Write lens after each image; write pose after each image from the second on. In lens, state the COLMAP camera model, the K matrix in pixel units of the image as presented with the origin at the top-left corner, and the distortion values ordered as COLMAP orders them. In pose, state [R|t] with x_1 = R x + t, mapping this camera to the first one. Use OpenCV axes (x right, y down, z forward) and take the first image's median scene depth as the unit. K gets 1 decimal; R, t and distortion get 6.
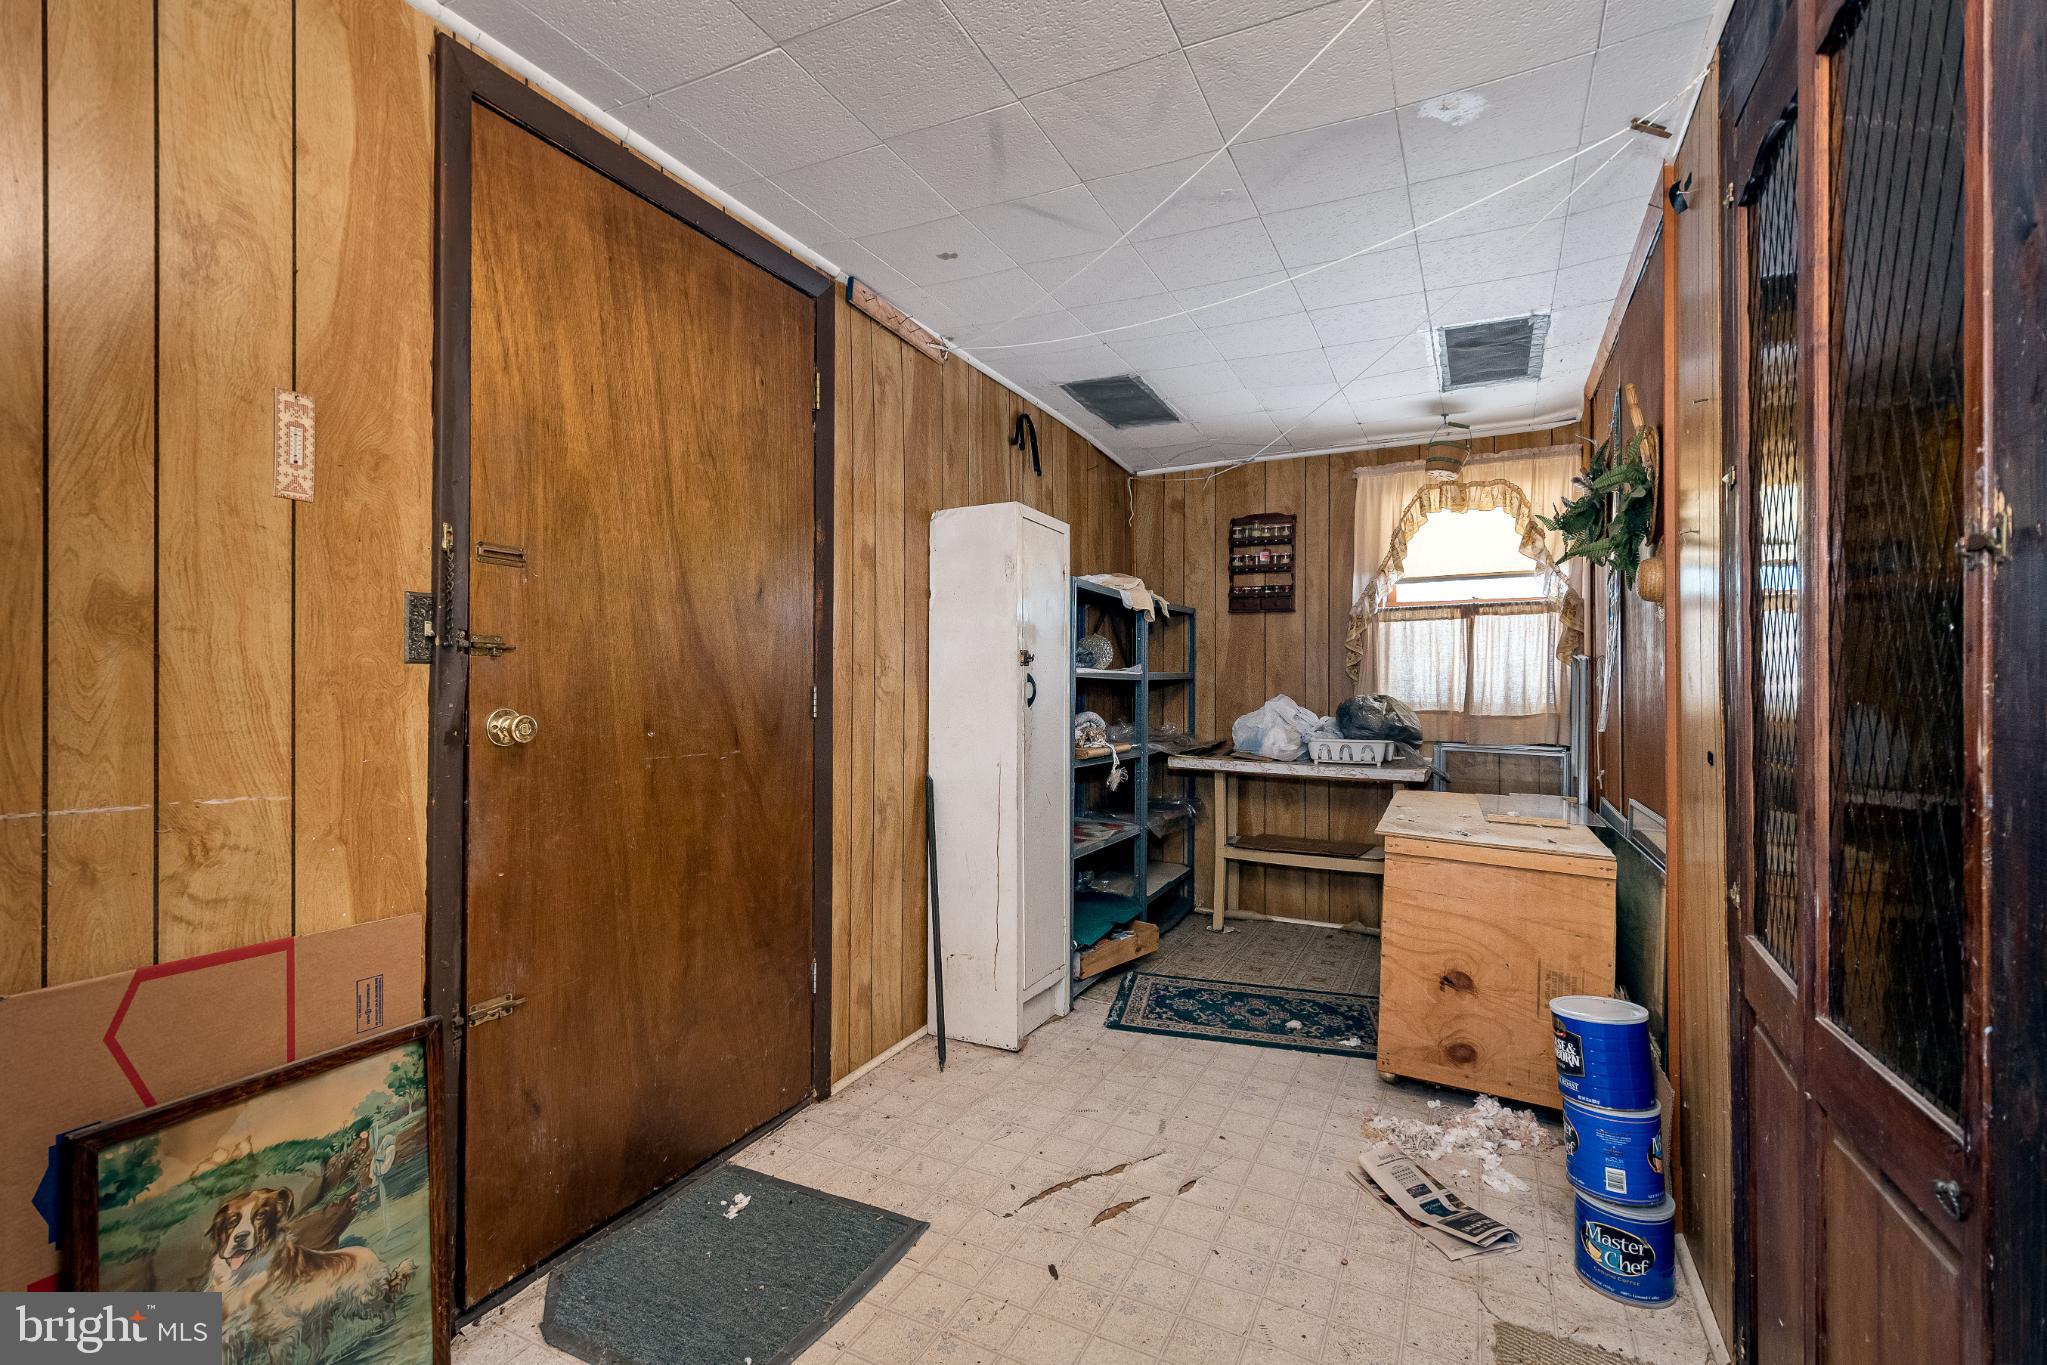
lens RADIAL K [[899.2, 0, 1024.8], [0, 899.2, 689.5], [0, 0, 1]] dist [0.000455, -0.000436]
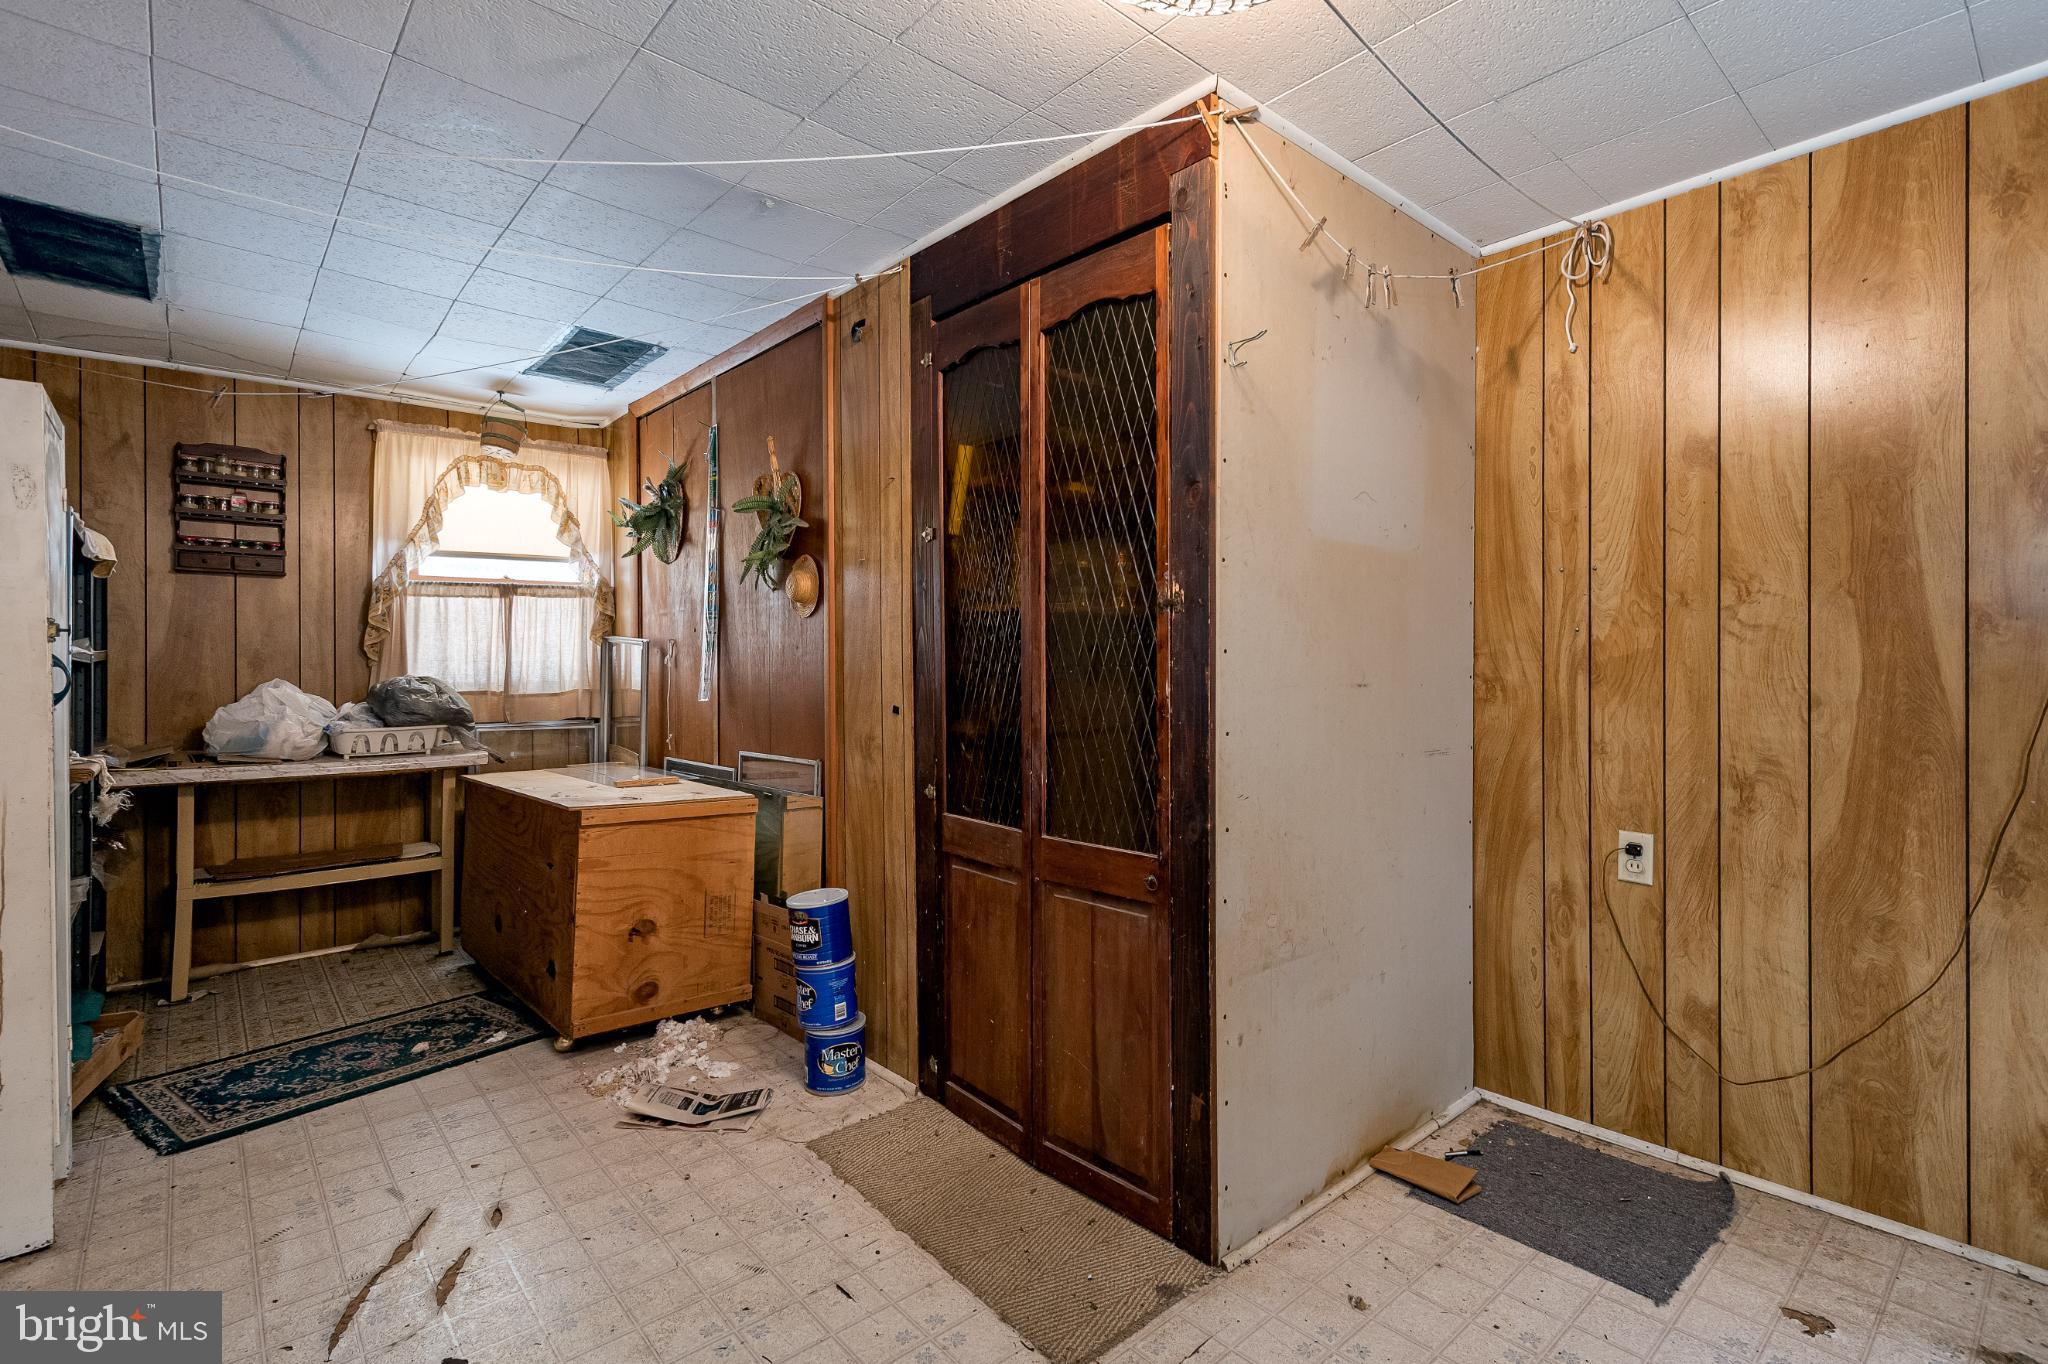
lens RADIAL K [[934.6, 0, 1017.6], [0, 934.6, 682.9], [0, 0, 1]] dist [0.003554, -0.000434]
pose [[0.370788, -0.030058, 0.928231, -0.280411], [0.014424, 0.999542, 0.026605, -0.004282], [-0.928606, 0.003524, 0.371052, 0.088221]]
